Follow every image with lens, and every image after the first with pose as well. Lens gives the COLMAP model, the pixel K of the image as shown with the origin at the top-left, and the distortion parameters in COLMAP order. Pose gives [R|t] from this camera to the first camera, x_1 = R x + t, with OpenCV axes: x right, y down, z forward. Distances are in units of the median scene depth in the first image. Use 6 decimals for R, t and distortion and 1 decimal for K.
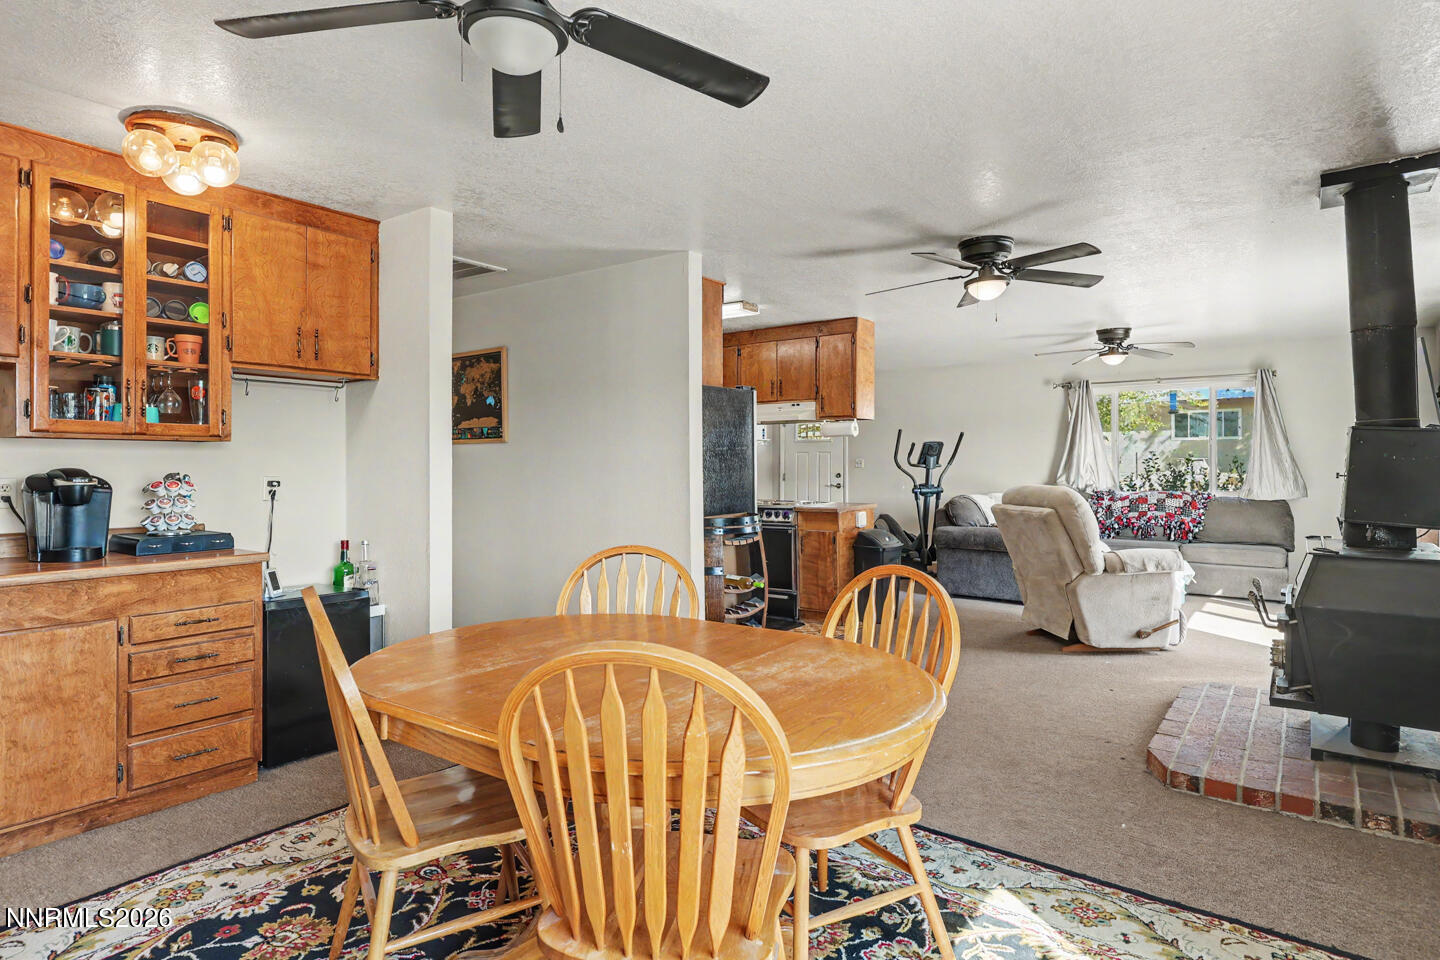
lens RADIAL K [[800.6, 0, 729.1], [0, 800.6, 470.3], [0, 0, 1]] dist [0.003194, 0.000674]
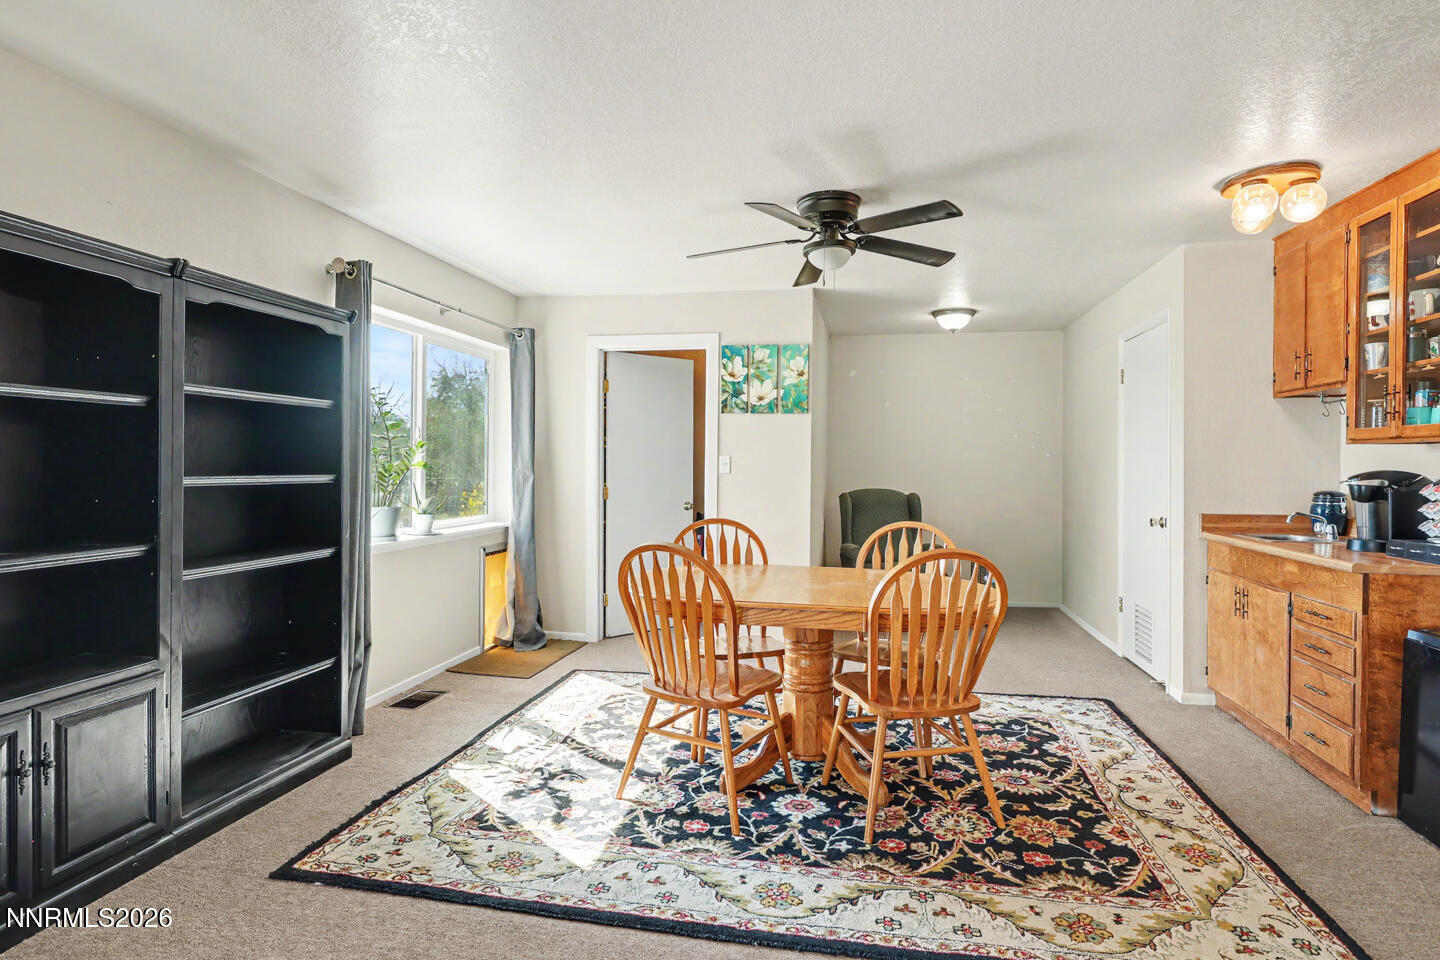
lens RADIAL K [[800.6, 0, 721.9], [0, 800.6, 472.5], [0, 0, 1]] dist [0.003194, 0.000674]
pose [[-0.907559, 0.002332, -0.419919, 0.636718], [-0.007386, 0.999741, 0.021515, -0.020217], [0.419860, 0.022627, -0.907307, 2.091027]]
